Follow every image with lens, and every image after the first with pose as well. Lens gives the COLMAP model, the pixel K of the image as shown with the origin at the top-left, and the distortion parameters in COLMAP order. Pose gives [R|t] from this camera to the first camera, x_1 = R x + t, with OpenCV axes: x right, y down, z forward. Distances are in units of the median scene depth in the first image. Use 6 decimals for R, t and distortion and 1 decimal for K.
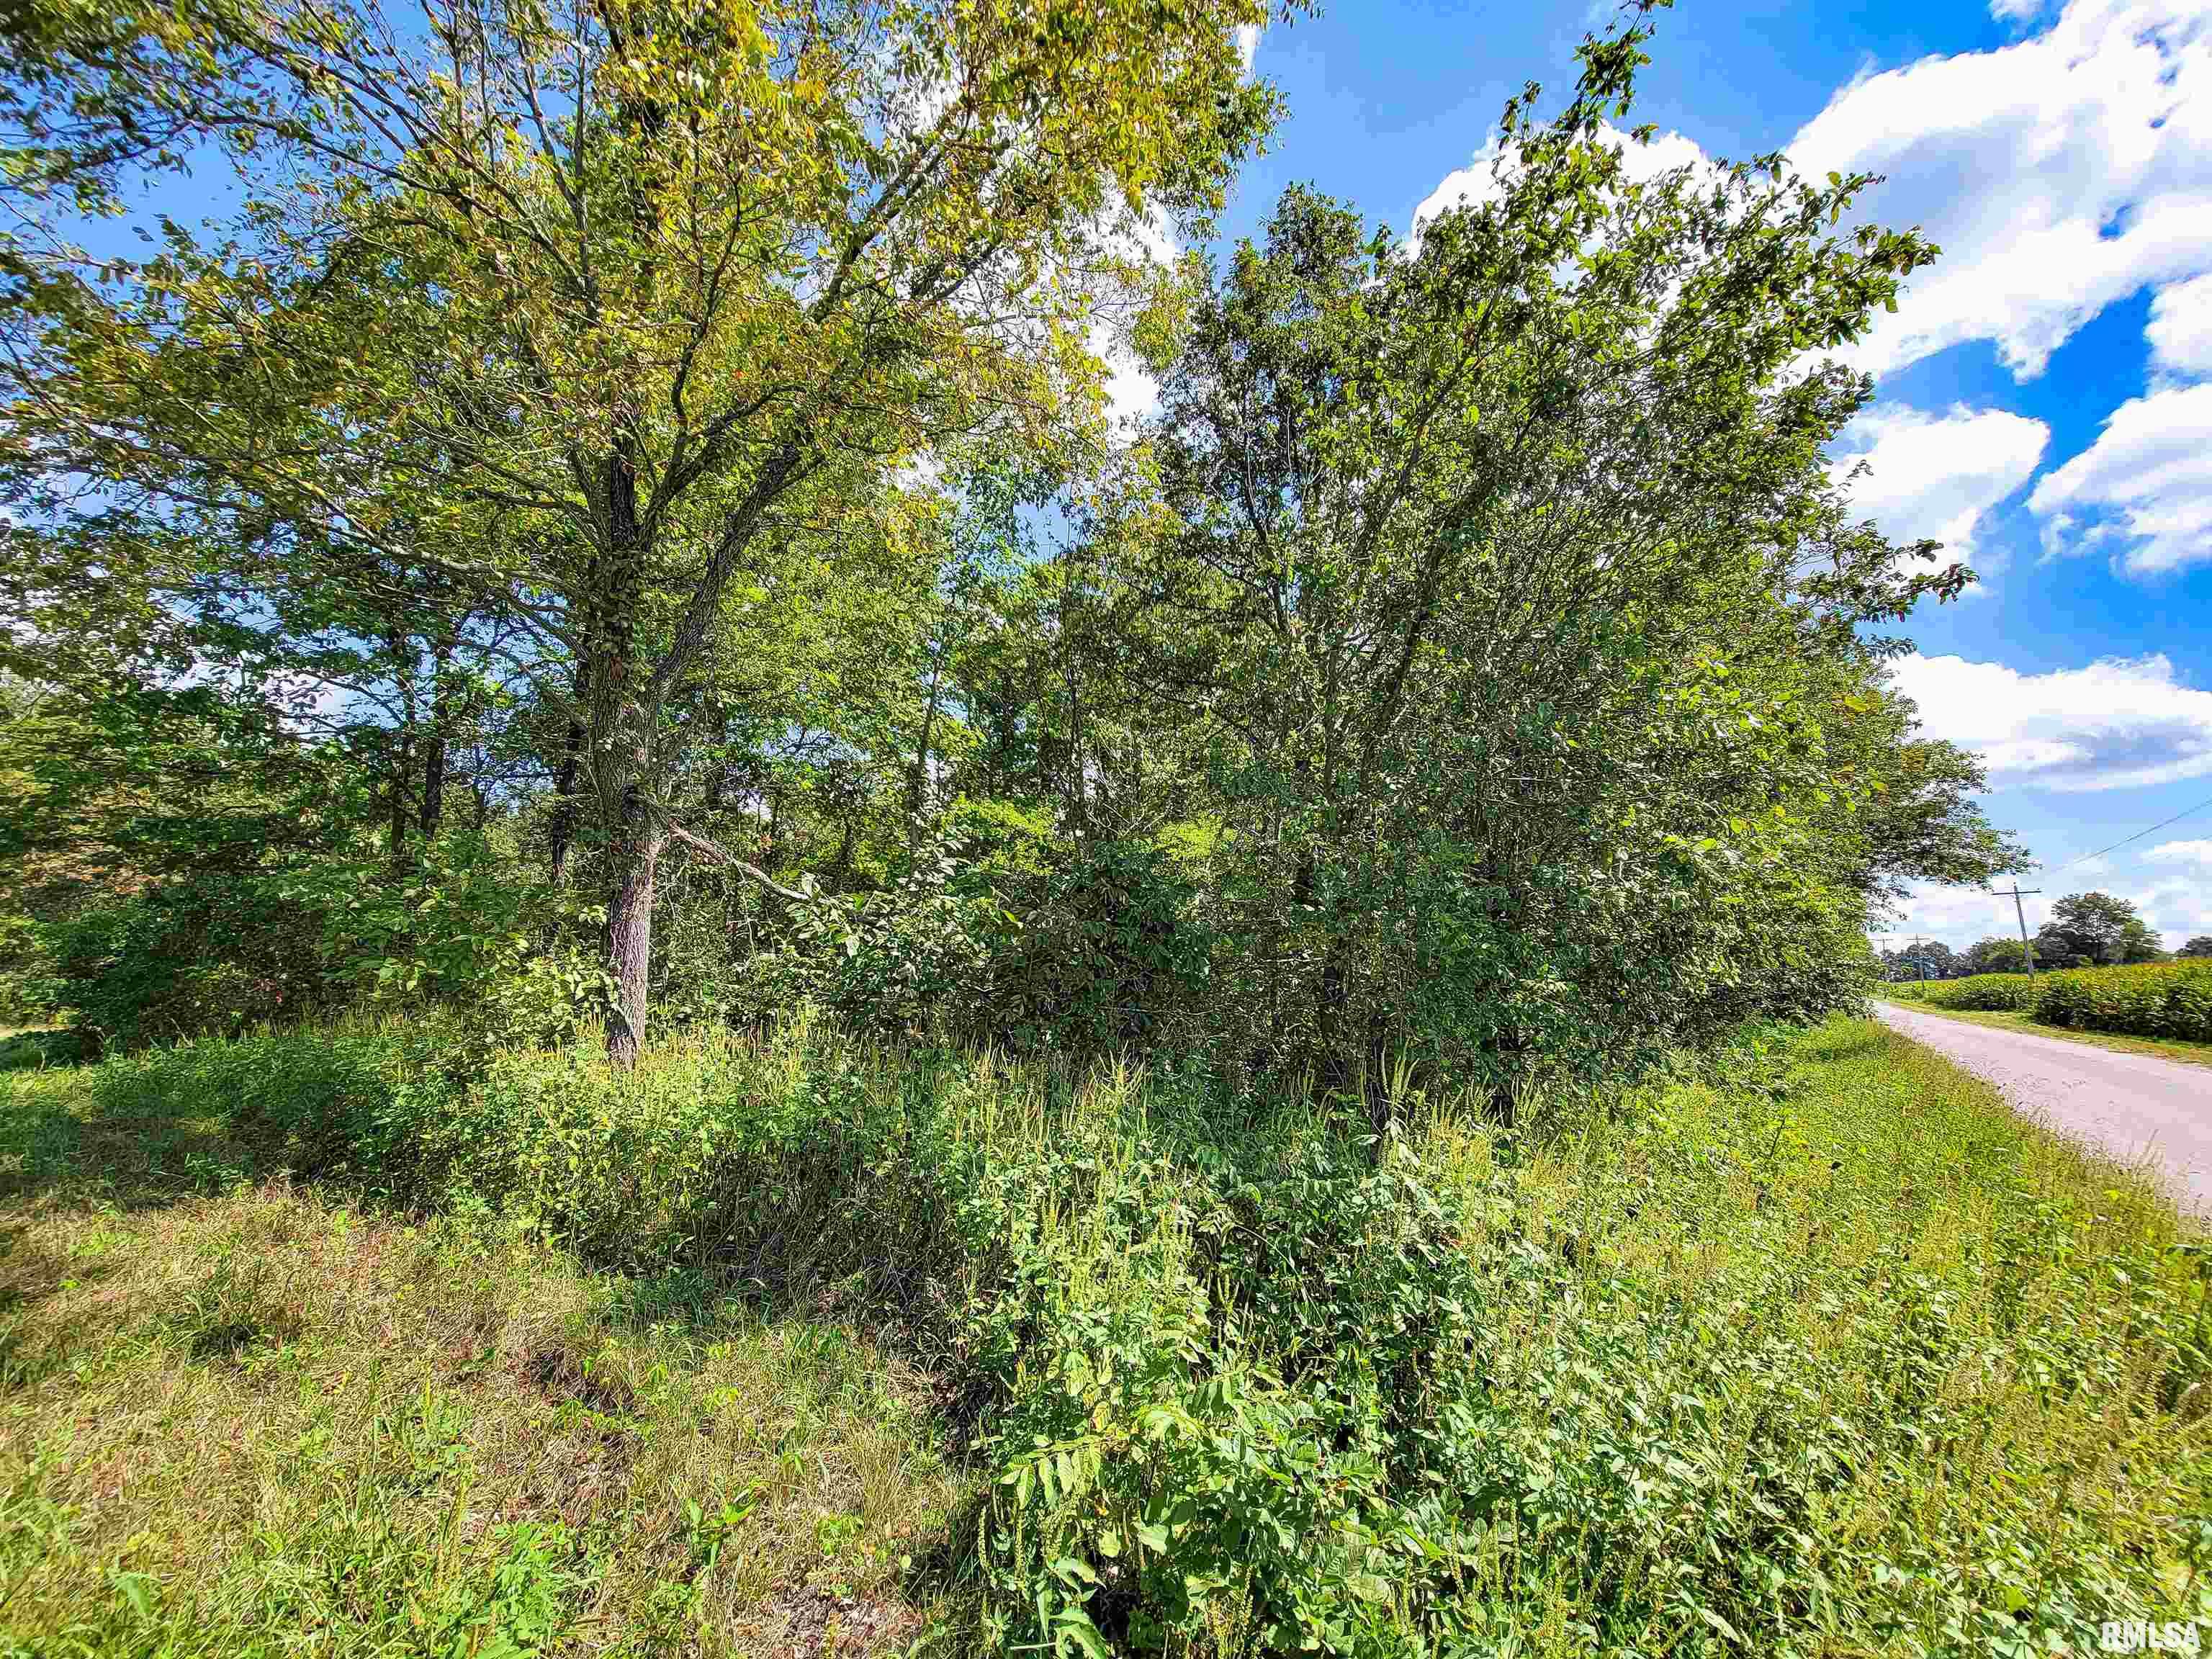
lens RADIAL K [[927.6, 0, 1098.7], [0, 927.6, 841.1], [0, 0, 1]] dist [0.001783, 0.000143]
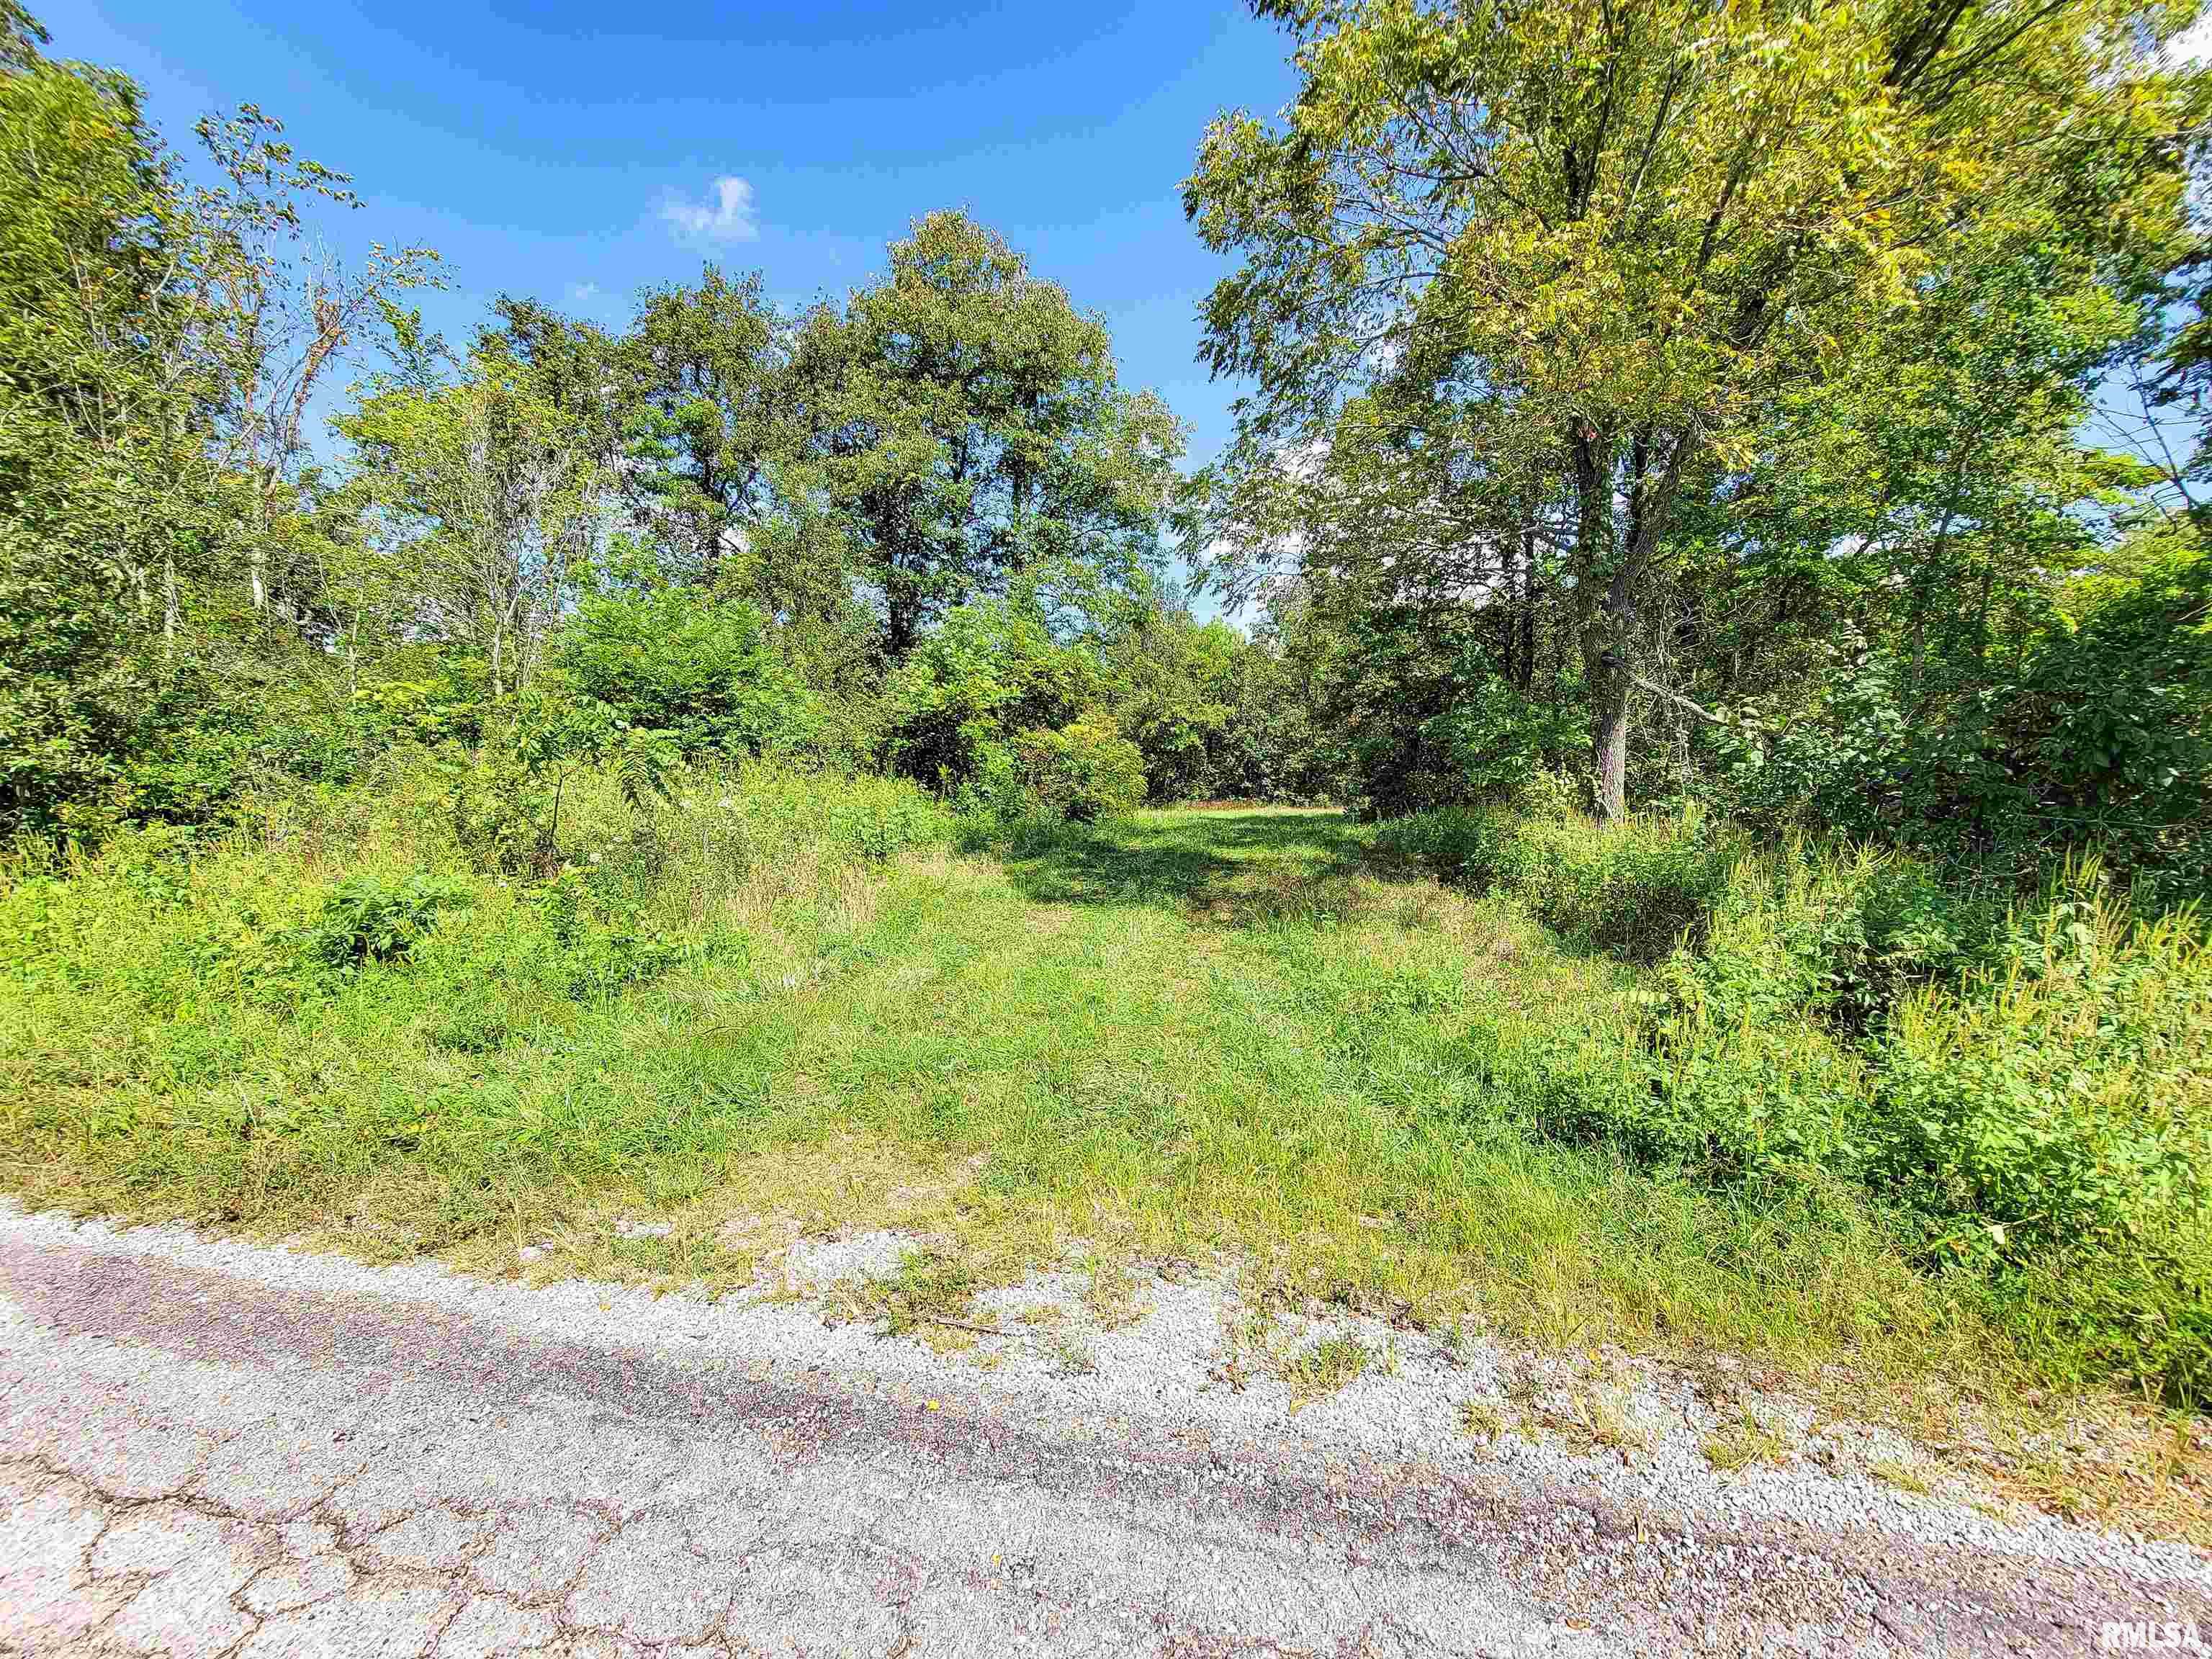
lens RADIAL K [[927.6, 0, 1098.7], [0, 927.6, 841.1], [0, 0, 1]] dist [0.001783, 0.000143]
pose [[0.427688, 0.050628, -0.902508, 0.532905], [0.157553, 0.978972, 0.129580, -0.089659], [0.890090, -0.197613, 0.410718, -0.411199]]
